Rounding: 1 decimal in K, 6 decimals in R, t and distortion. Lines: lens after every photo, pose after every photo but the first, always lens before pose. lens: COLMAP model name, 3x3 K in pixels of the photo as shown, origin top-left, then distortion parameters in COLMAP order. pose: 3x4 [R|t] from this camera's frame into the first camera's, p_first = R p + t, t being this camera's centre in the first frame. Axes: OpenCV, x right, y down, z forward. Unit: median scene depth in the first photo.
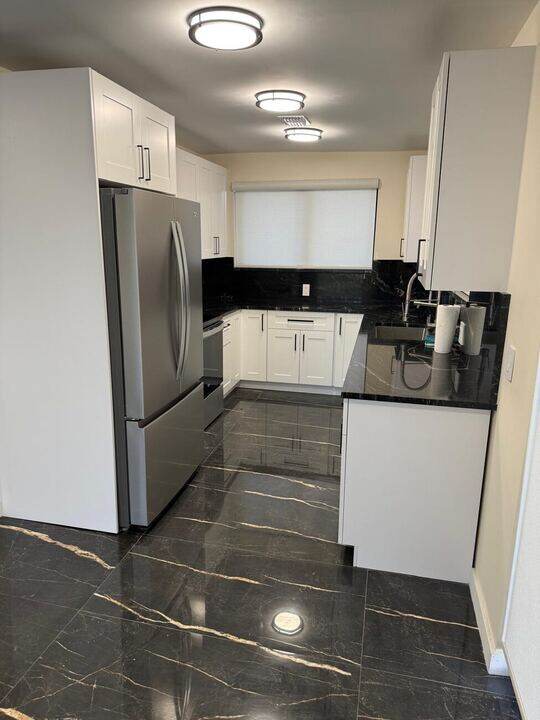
lens RADIAL K [[506.6, 0, 266.2], [0, 506.6, 360.9], [0, 0, 1]] dist [0.053385, -0.058788]
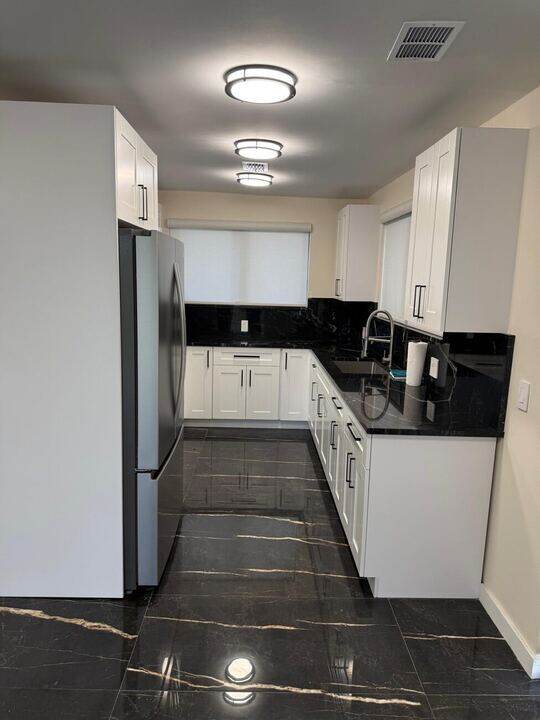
lens RADIAL K [[506.6, 0, 266.2], [0, 506.6, 360.9], [0, 0, 1]] dist [0.053385, -0.058788]
pose [[0.967109, -0.026102, 0.253019, -0.242256], [0.041258, 0.997646, -0.054780, -0.022413], [-0.250993, 0.063417, 0.965909, 0.022169]]
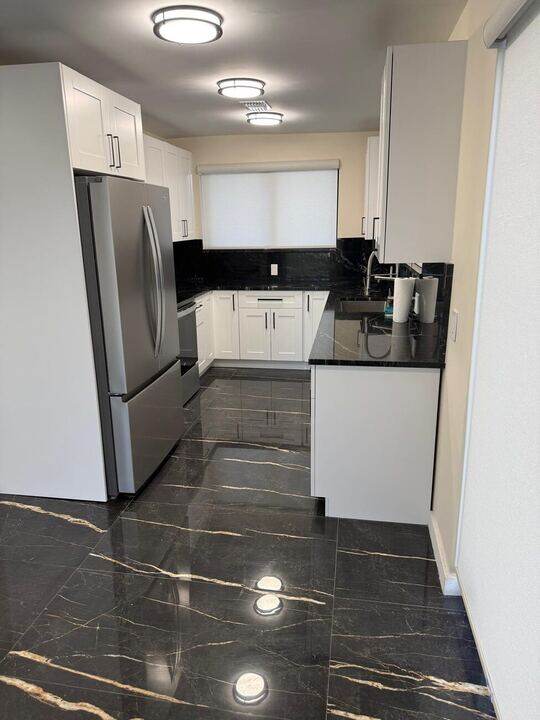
lens RADIAL K [[508.9, 0, 265.7], [0, 508.9, 359.2], [0, 0, 1]] dist [0.083664, -0.129911]
pose [[0.997696, -0.042811, 0.052627, -0.002316], [0.041278, 0.998701, 0.029881, 0.018931], [-0.053838, -0.027639, 0.998167, -0.077900]]
